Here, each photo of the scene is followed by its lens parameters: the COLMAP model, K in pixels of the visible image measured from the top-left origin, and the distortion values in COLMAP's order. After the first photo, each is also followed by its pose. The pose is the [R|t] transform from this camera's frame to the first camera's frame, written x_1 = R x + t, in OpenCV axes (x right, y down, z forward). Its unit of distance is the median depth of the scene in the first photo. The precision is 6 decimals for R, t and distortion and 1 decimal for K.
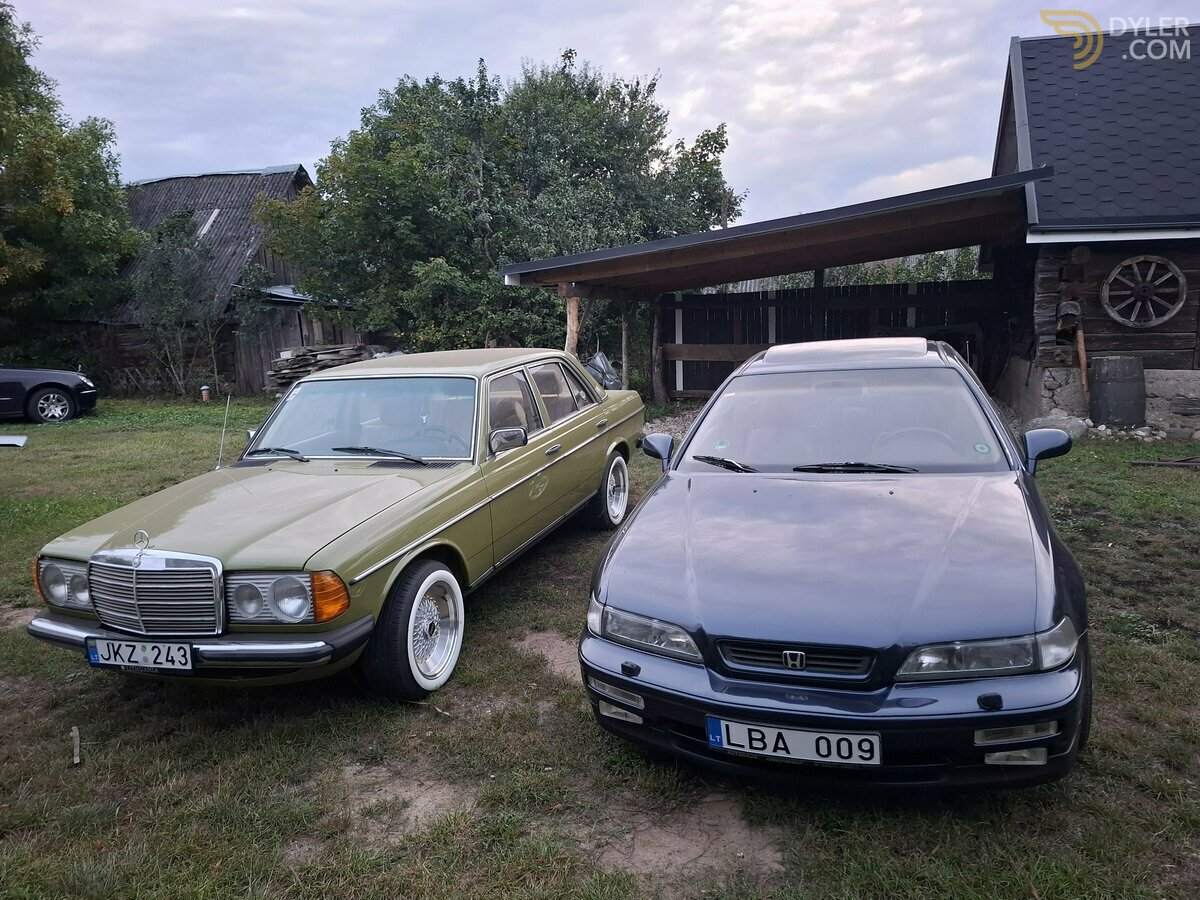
lens RADIAL K [[849.1, 0, 600.0], [0, 849.1, 450.0], [0, 0, 1]] dist [0.087611, -0.103635]
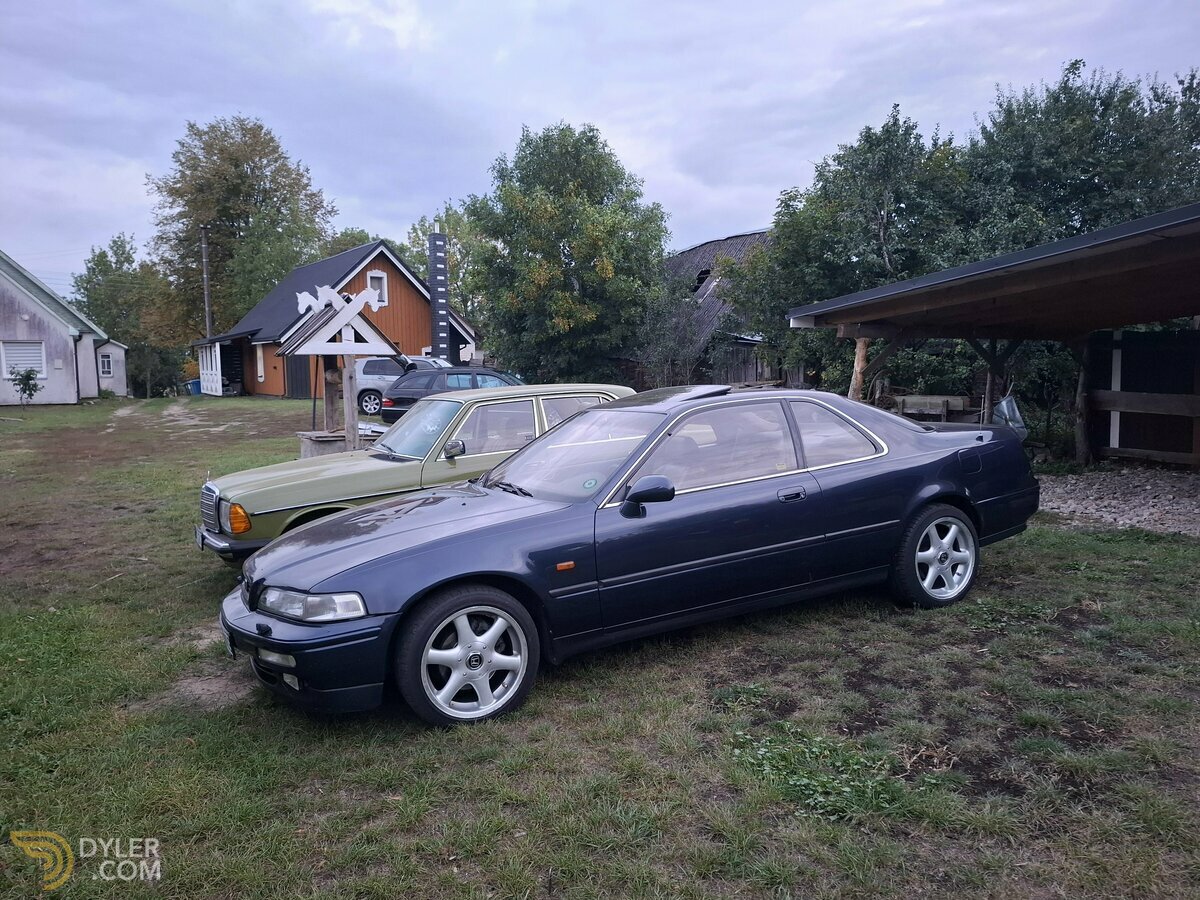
lens RADIAL K [[849.1, 0, 600.0], [0, 849.1, 450.0], [0, 0, 1]] dist [0.087611, -0.103635]
pose [[0.715609, 0.087753, -0.692967, 0.316377], [-0.117222, 0.993095, 0.004707, -0.013481], [0.688595, 0.077863, 0.720954, 0.057377]]
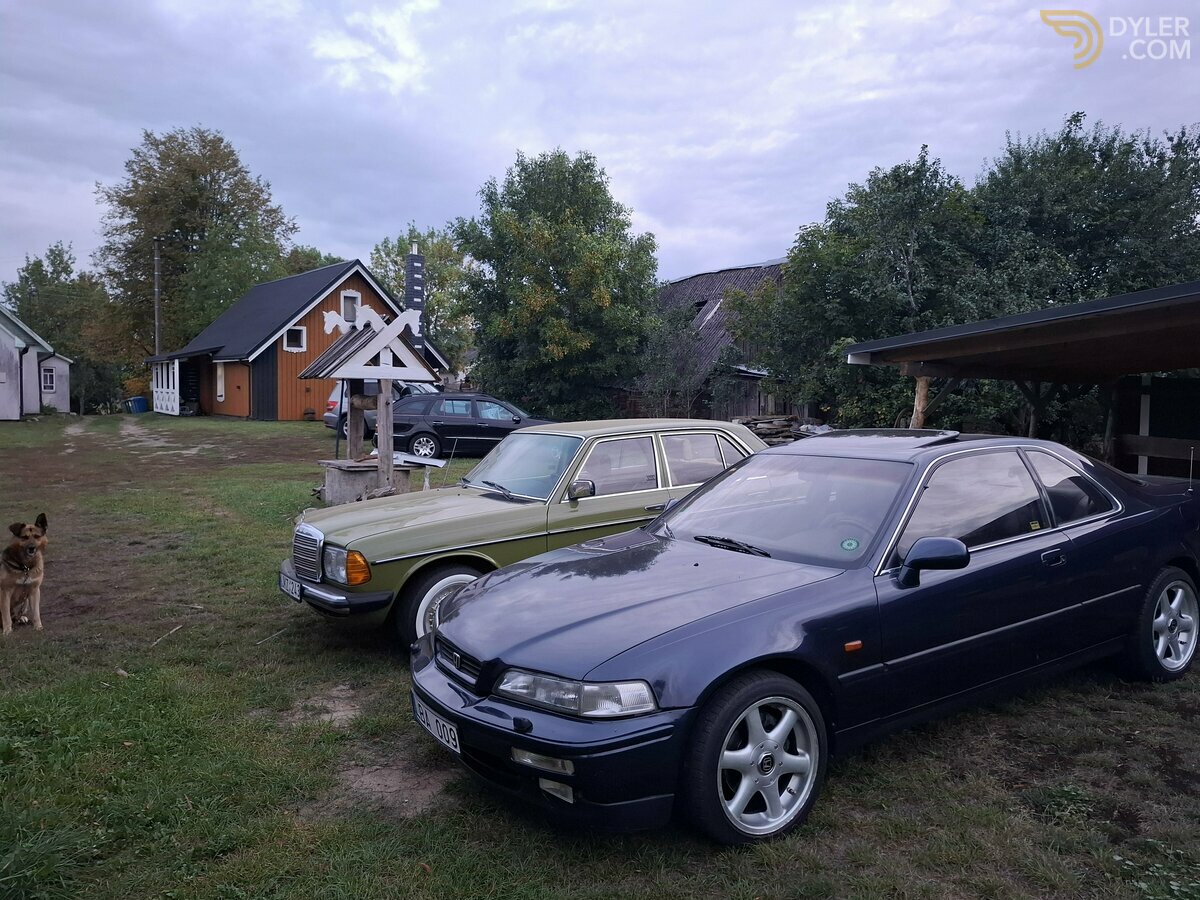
lens RADIAL K [[841.3, 0, 599.0], [0, 841.3, 445.8], [0, 0, 1]] dist [0.083396, -0.096365]
pose [[0.767525, 0.079003, -0.636132, 0.214449], [-0.135533, 0.989941, -0.040583, -0.008901], [0.626527, 0.117365, 0.770513, 0.023080]]
